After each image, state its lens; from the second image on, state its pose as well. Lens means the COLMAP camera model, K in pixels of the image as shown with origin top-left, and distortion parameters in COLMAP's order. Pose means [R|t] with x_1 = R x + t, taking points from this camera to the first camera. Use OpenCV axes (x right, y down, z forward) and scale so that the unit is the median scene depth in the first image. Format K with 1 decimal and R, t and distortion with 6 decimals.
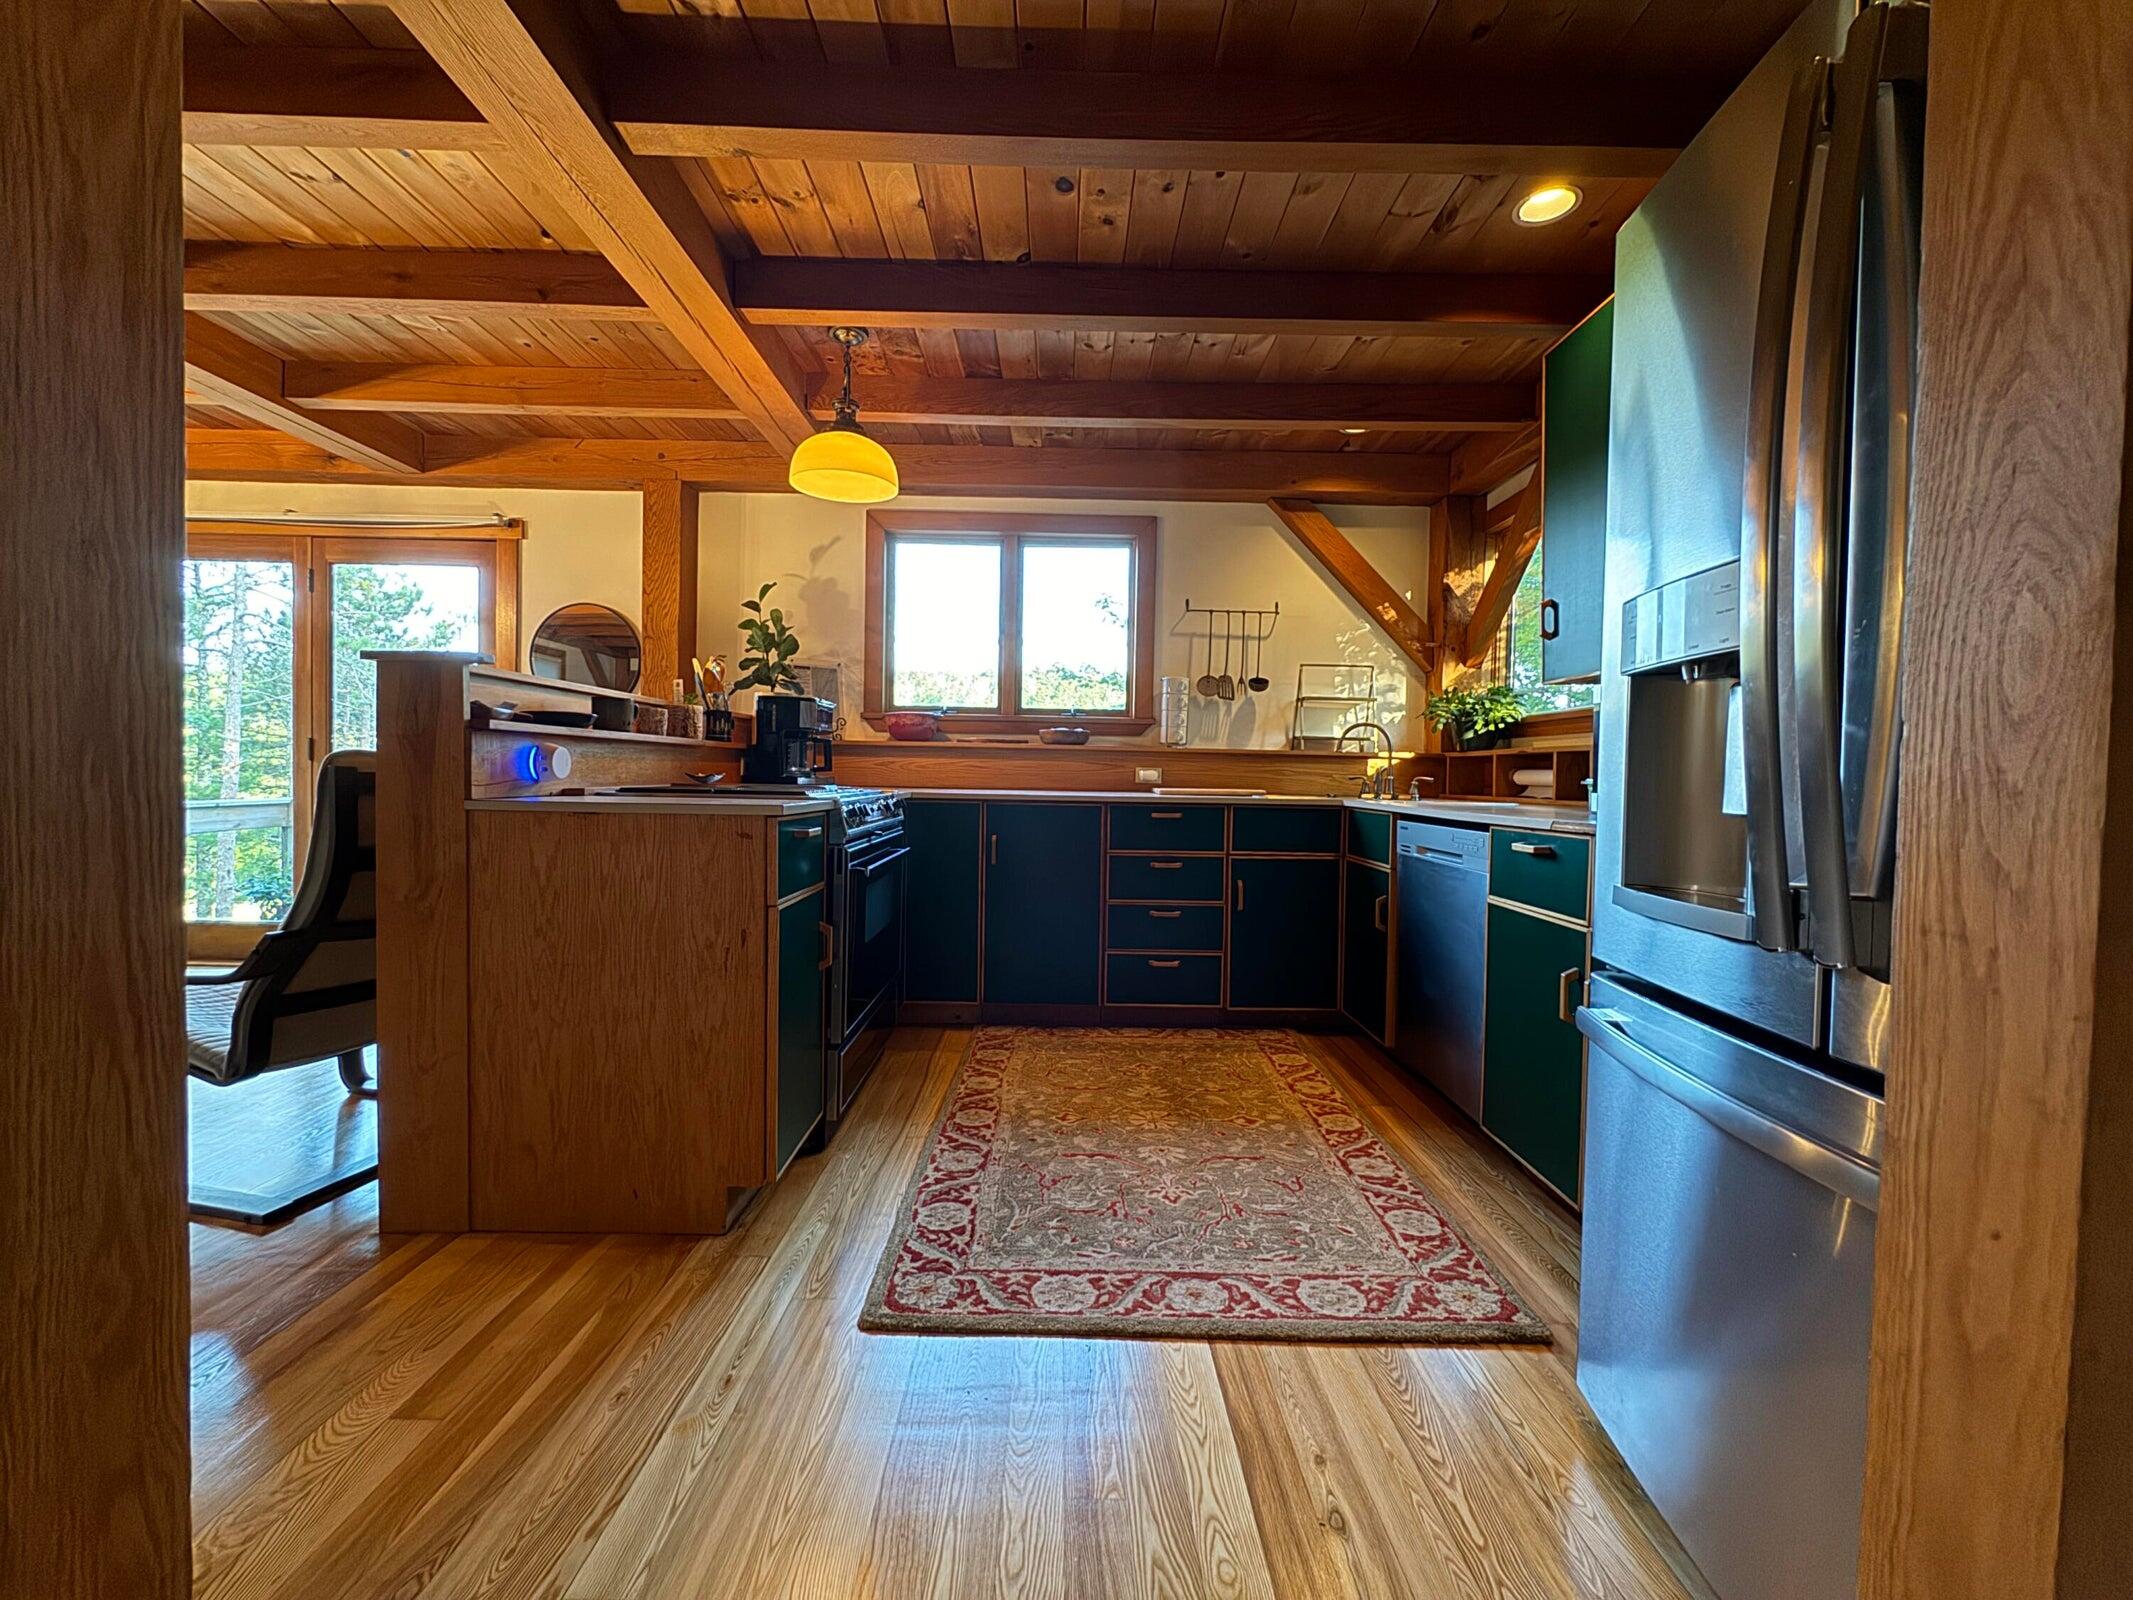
lens RADIAL K [[851.2, 0, 1068.0], [0, 851.2, 797.5], [0, 0, 1]] dist [-0.001653, -0.000453]
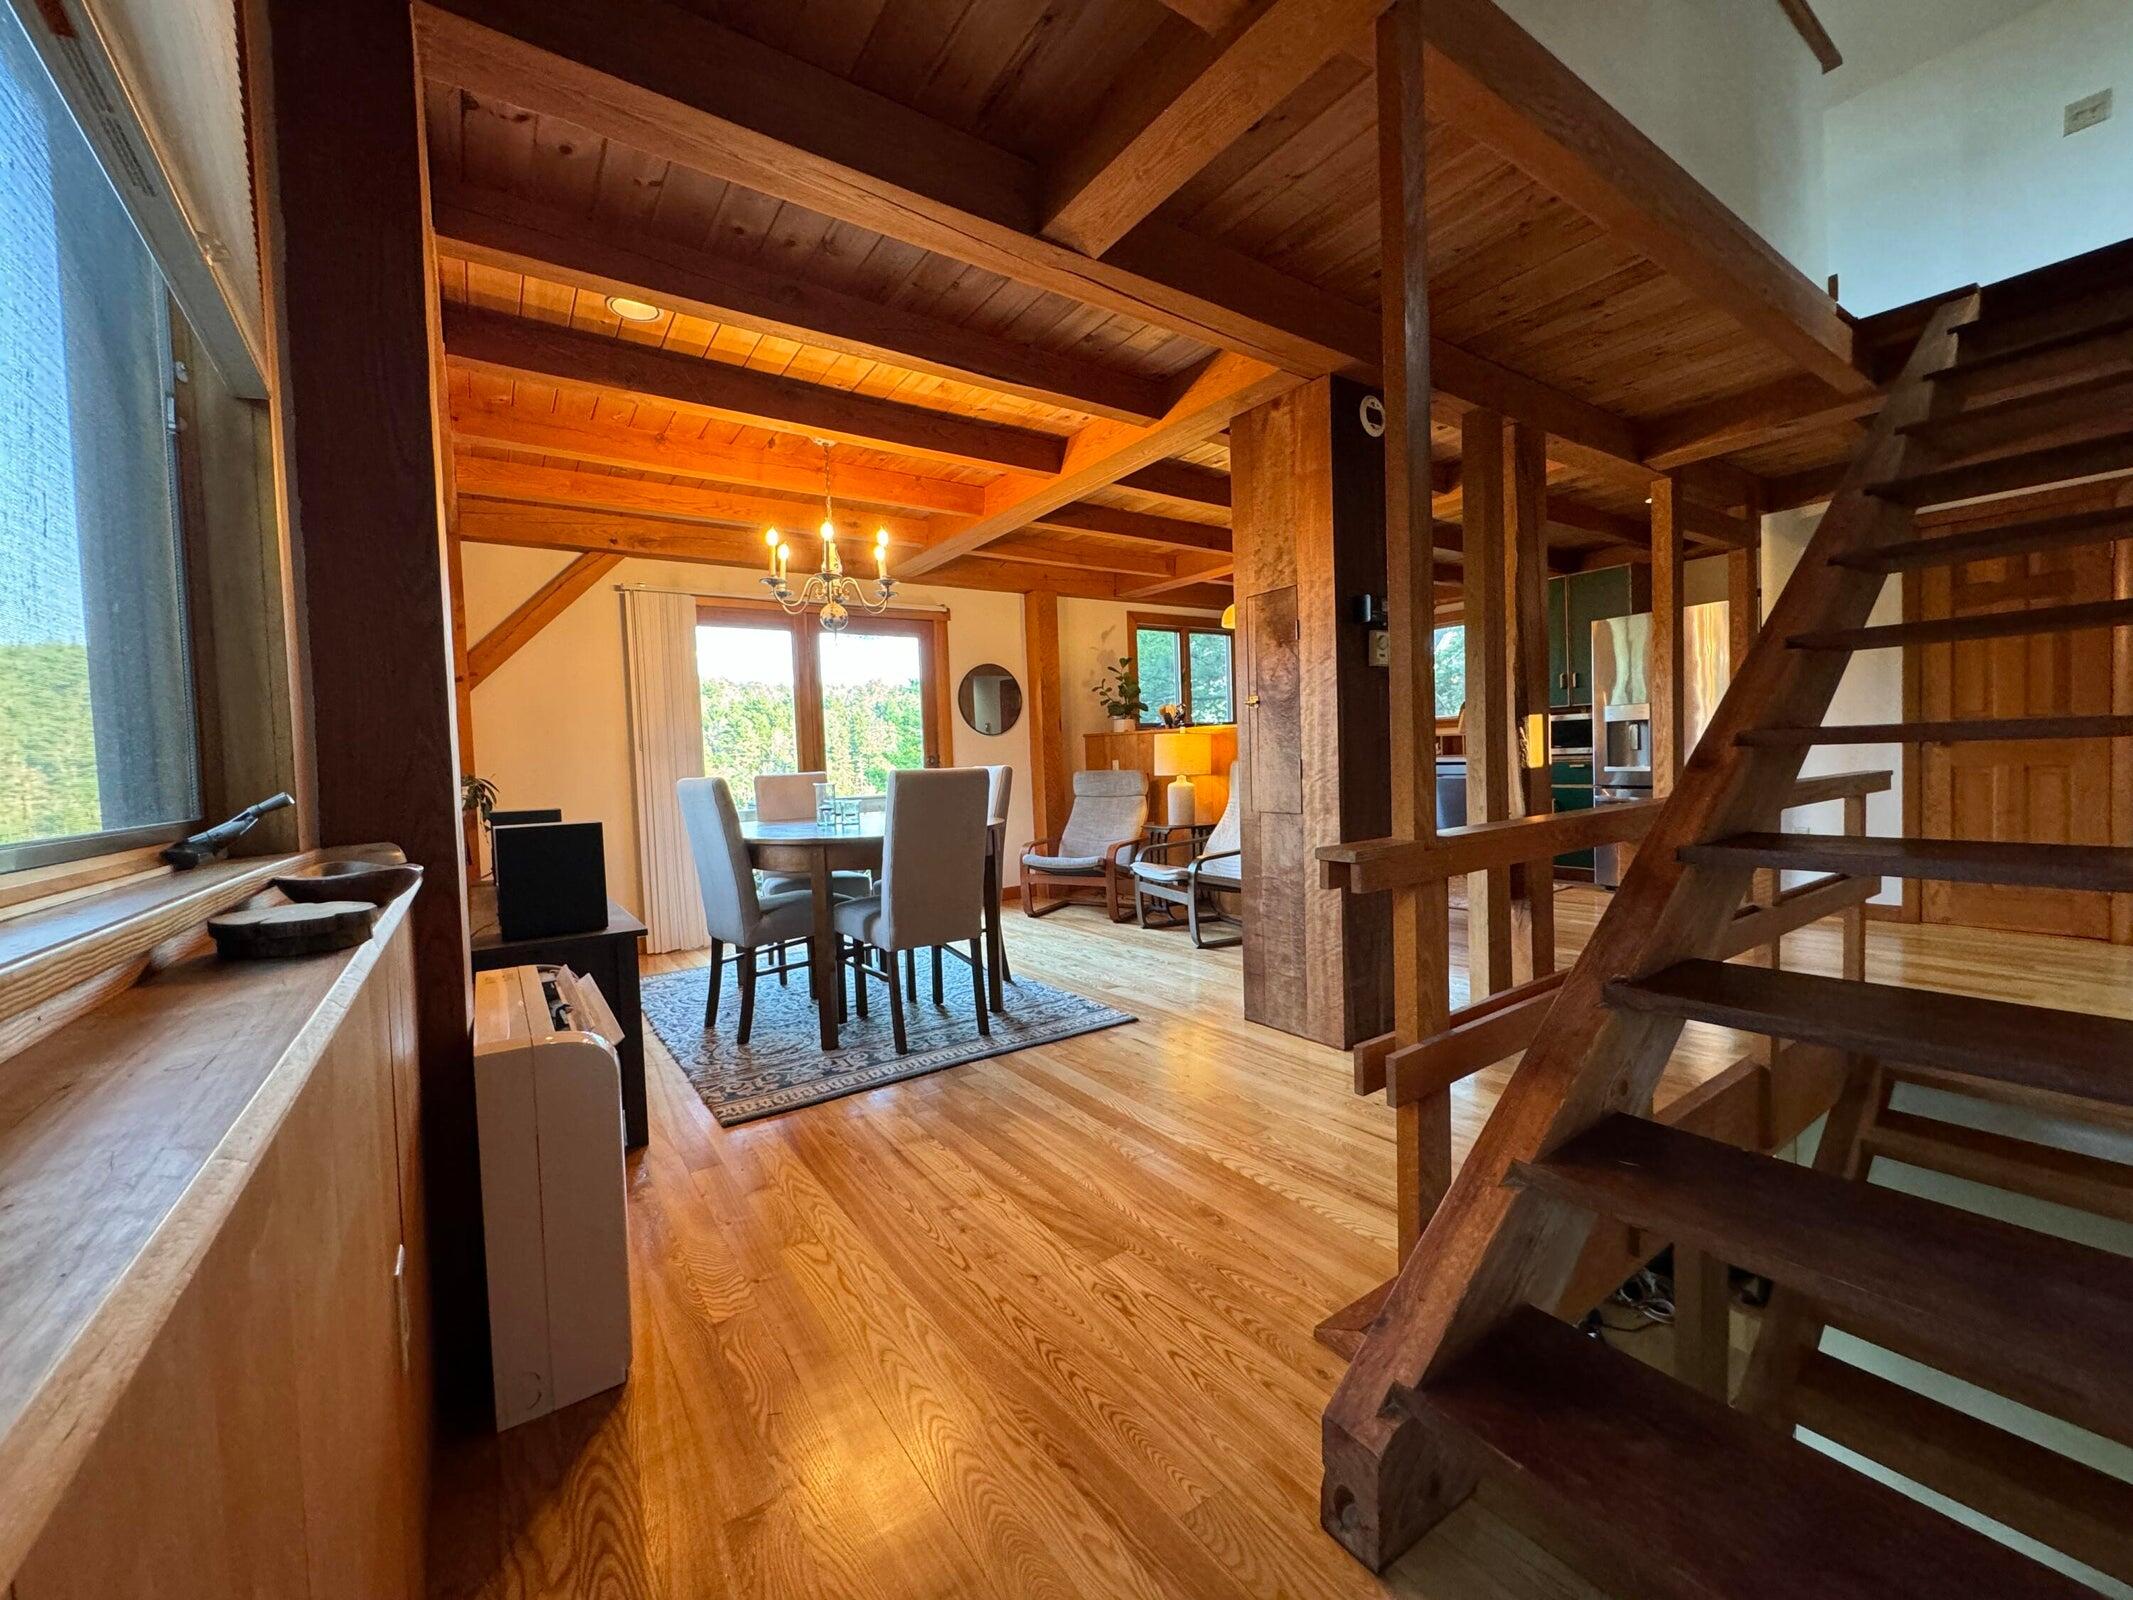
lens RADIAL K [[851.2, 0, 1068.0], [0, 851.2, 797.5], [0, 0, 1]] dist [-0.001653, -0.000453]
pose [[0.828006, -0.077335, 0.555361, -2.258378], [0.067956, 0.996983, 0.037514, -0.063751], [-0.556587, 0.006678, 0.830763, -0.598323]]
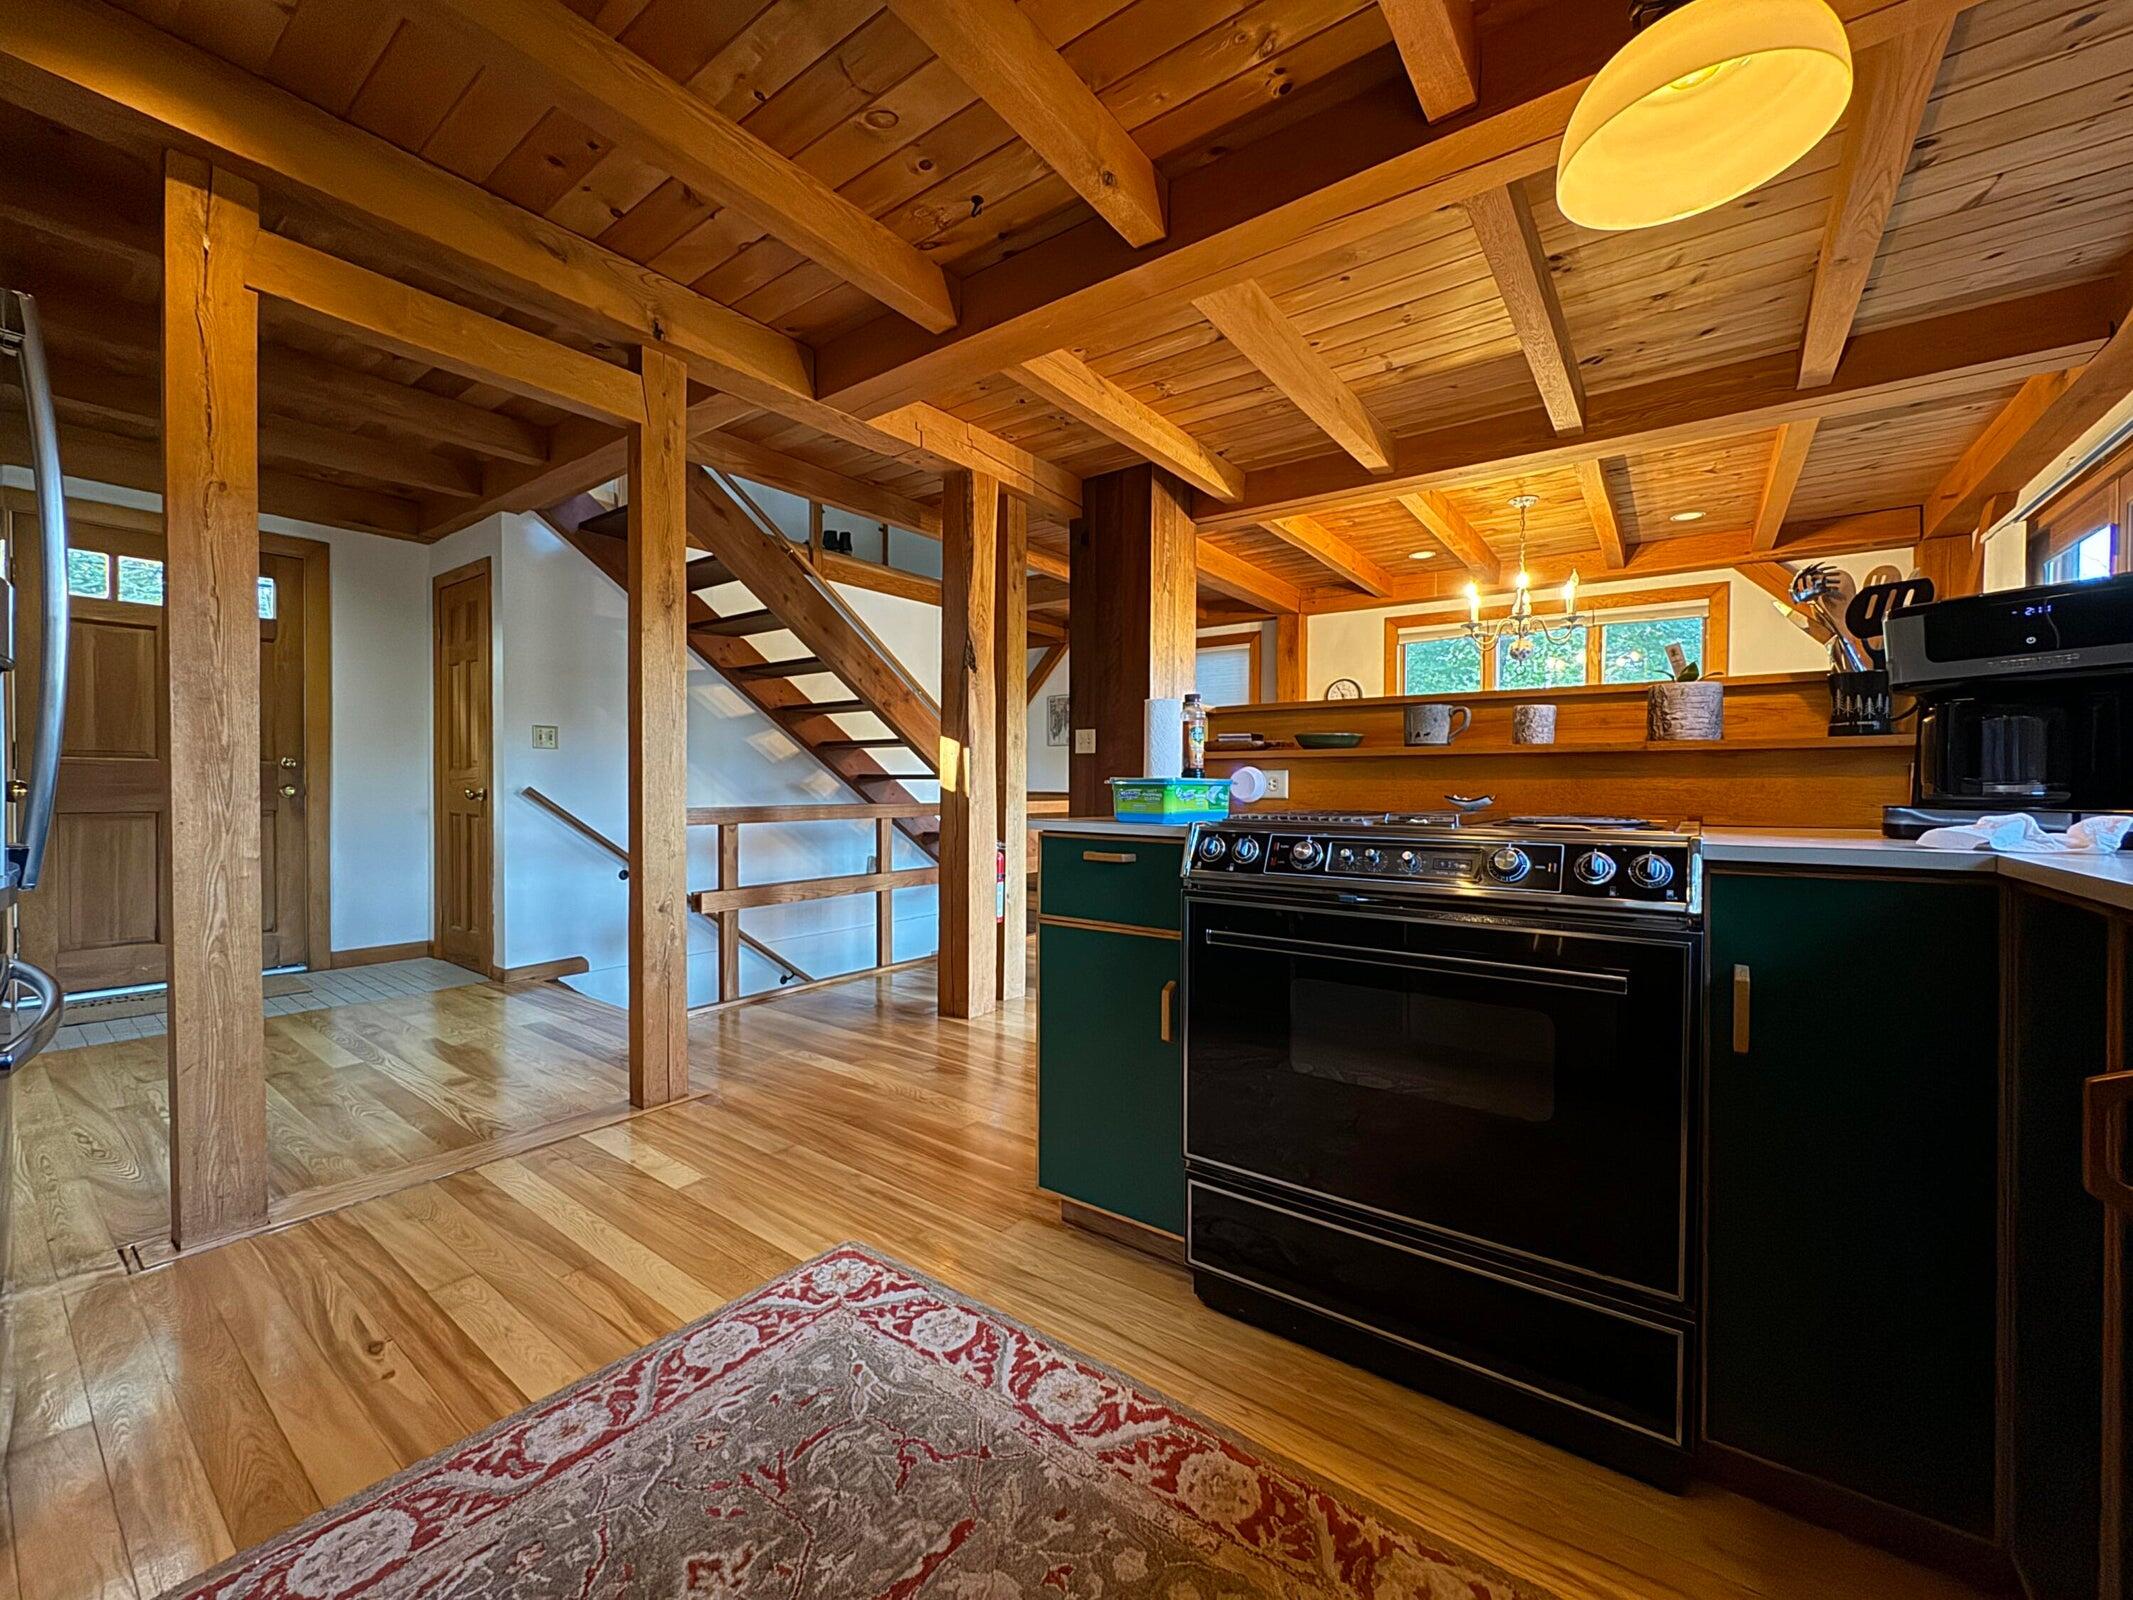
lens RADIAL K [[851.2, 0, 1068.0], [0, 851.2, 797.5], [0, 0, 1]] dist [-0.001653, -0.000453]
pose [[-0.603427, -0.010522, -0.797349, 0.354499], [-0.034722, 0.999311, 0.013091, -0.025017], [0.796662, 0.035585, -0.603377, 1.273986]]
